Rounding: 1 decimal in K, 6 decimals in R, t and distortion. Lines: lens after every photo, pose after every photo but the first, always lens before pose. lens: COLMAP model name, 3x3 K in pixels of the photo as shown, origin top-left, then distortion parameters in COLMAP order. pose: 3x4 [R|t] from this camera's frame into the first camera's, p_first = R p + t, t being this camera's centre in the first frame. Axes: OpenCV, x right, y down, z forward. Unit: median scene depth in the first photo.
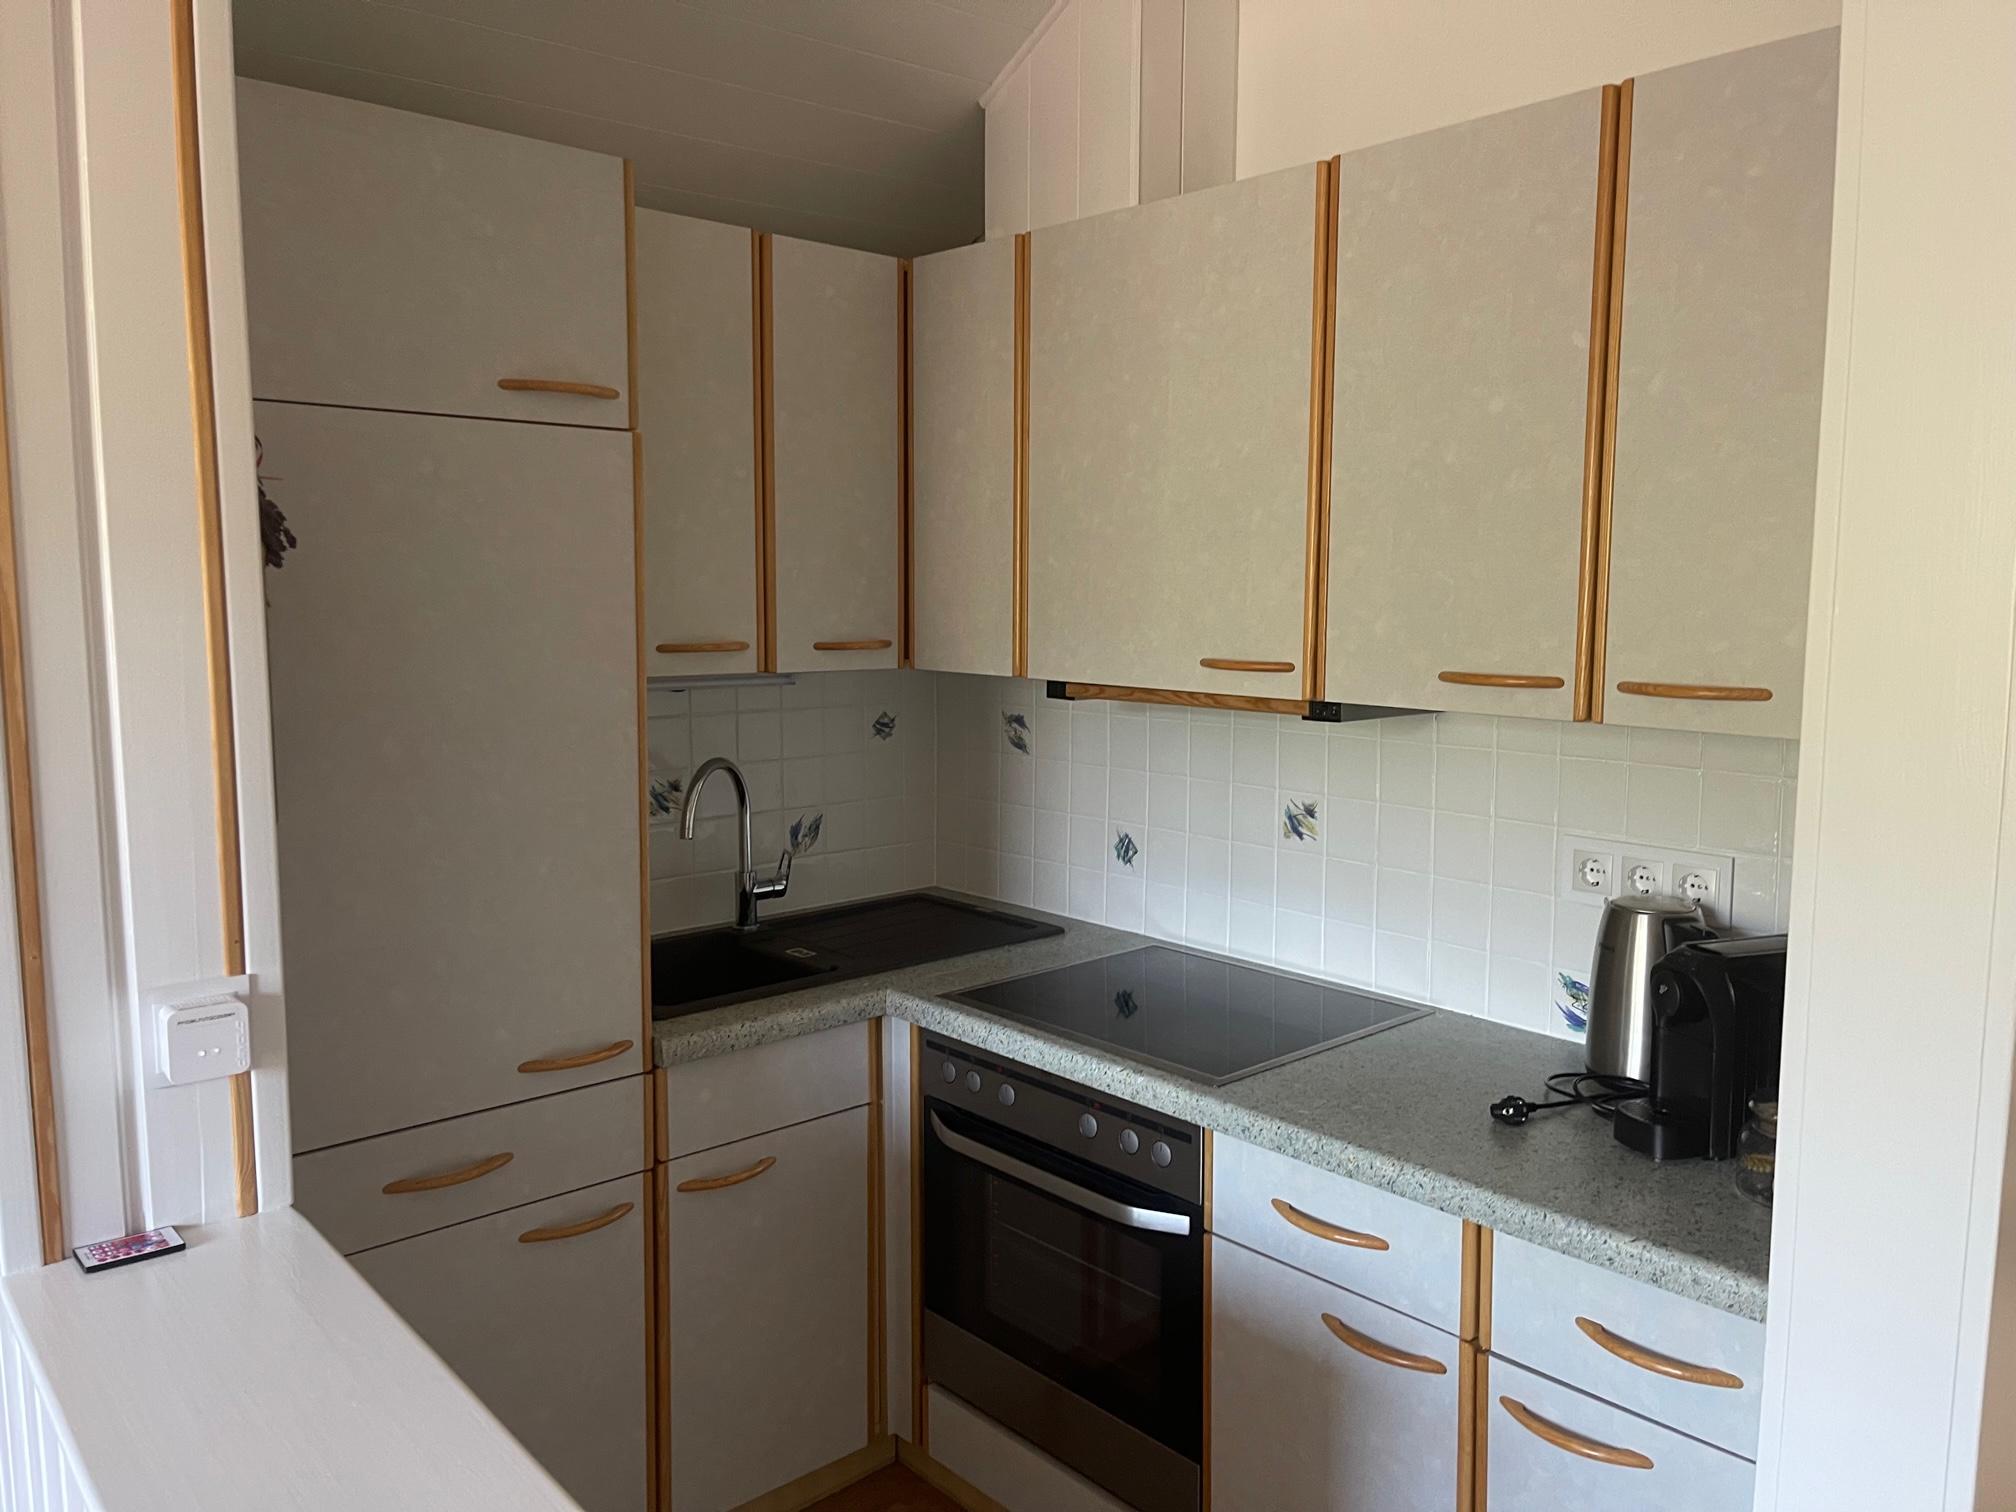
lens RADIAL K [[1521.1, 0, 1009.0], [0, 1521.1, 736.0], [0, 0, 1]] dist [0.064495, -0.080511]
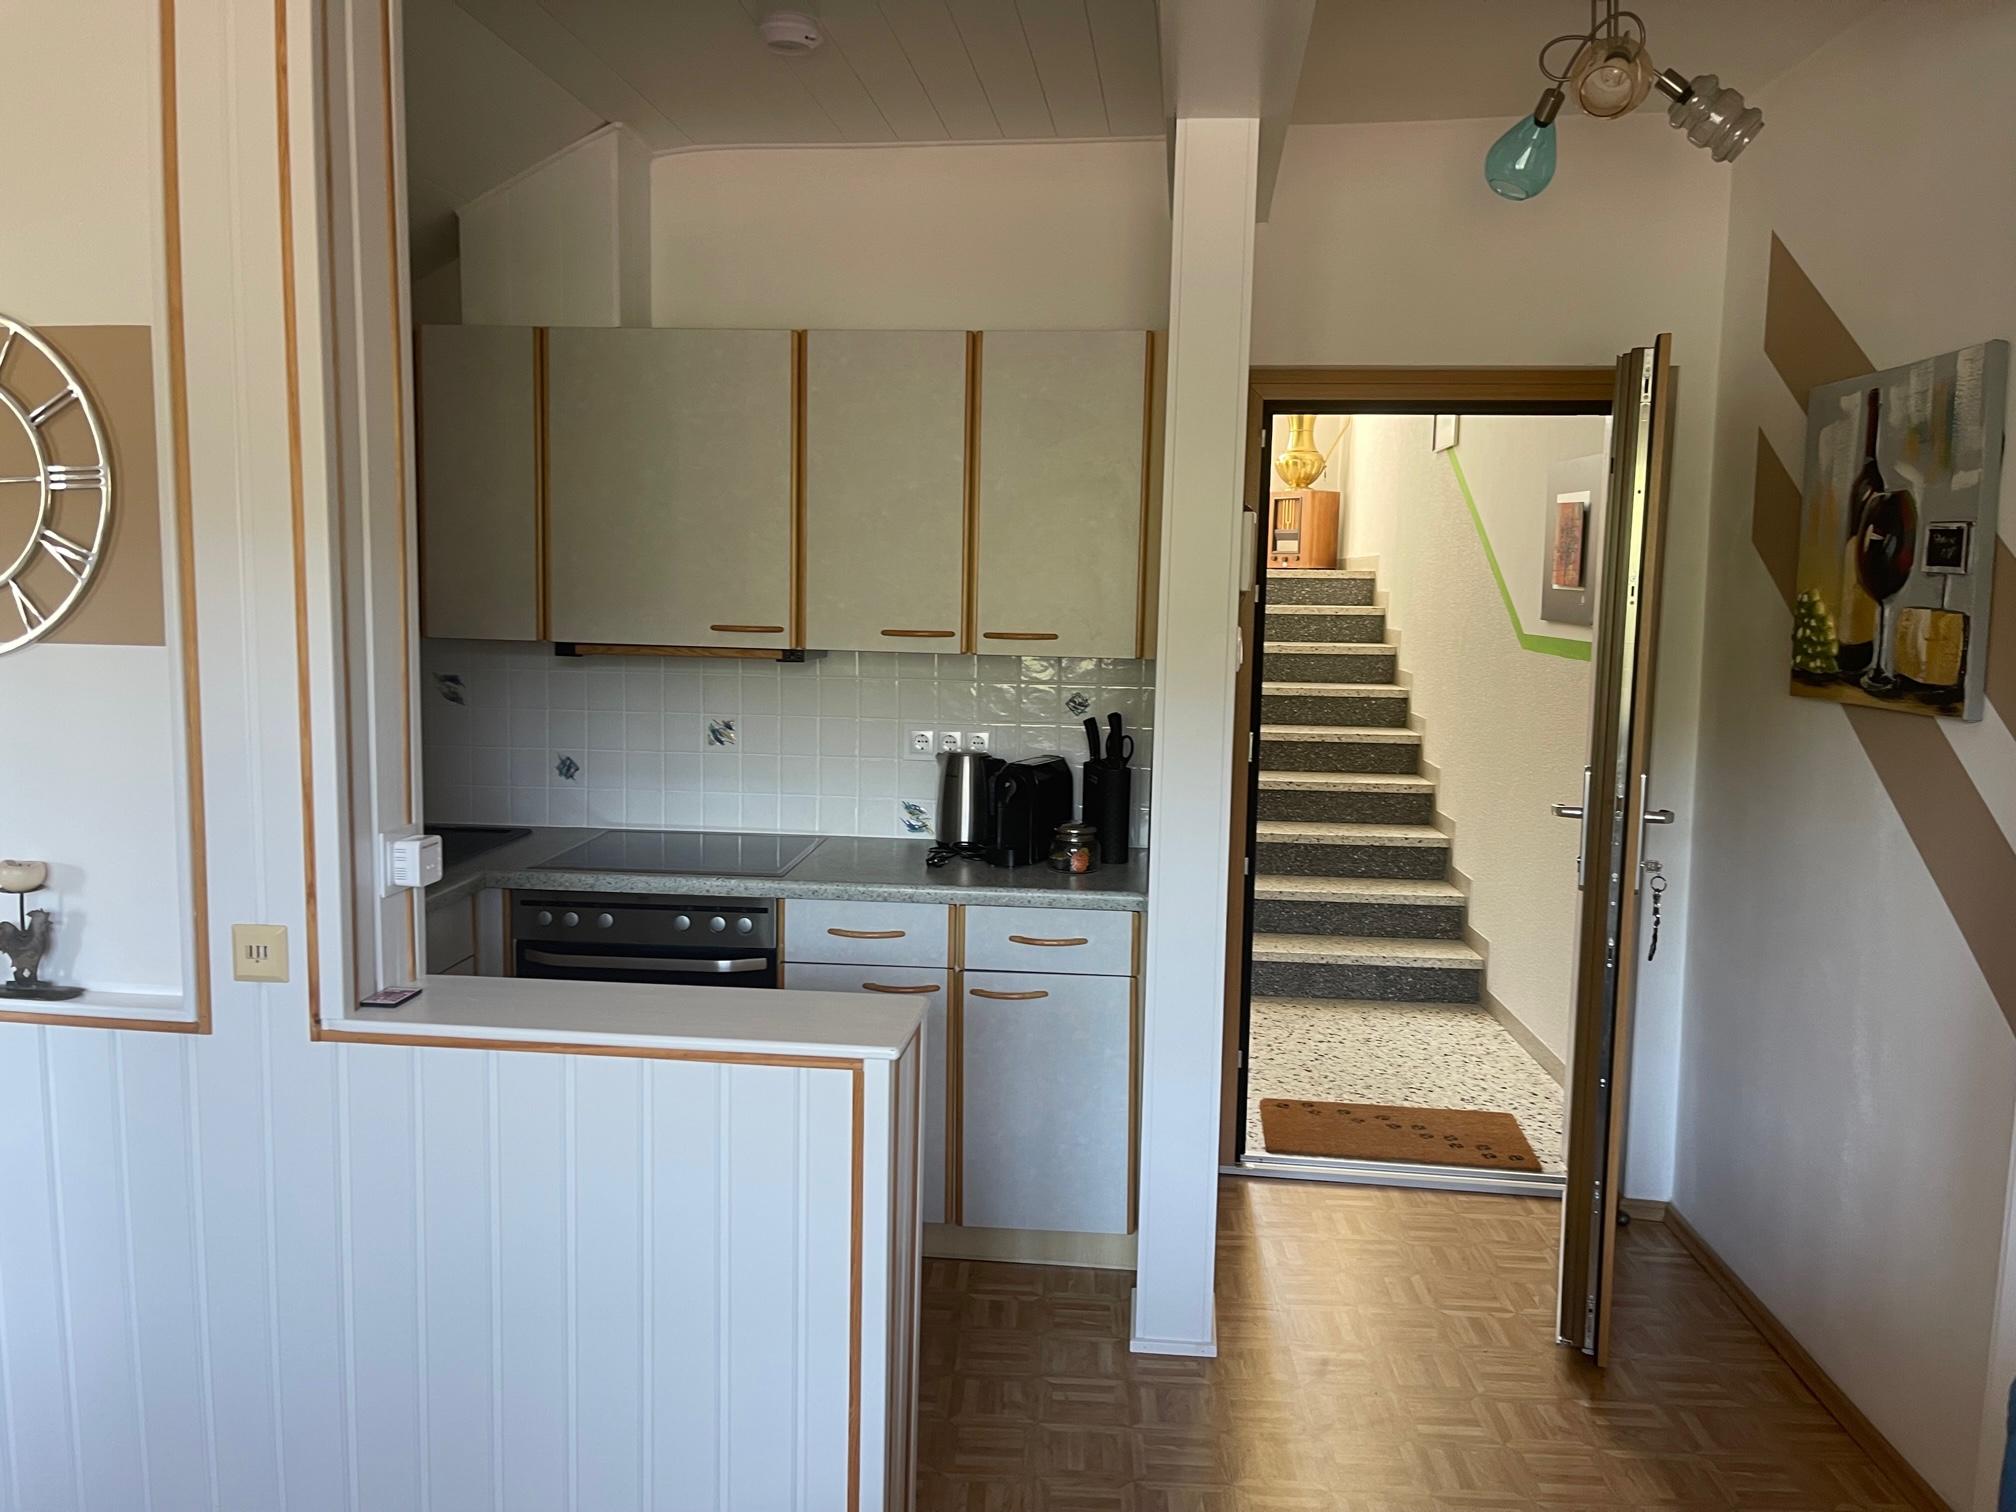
lens RADIAL K [[1521.1, 0, 1007.1], [0, 1521.1, 760.8], [0, 0, 1]] dist [0.064495, -0.080511]
pose [[0.735542, -0.068371, 0.674020, -0.789809], [0.051972, 0.997657, 0.044483, 0.038152], [-0.675482, 0.002311, 0.737373, -0.406882]]
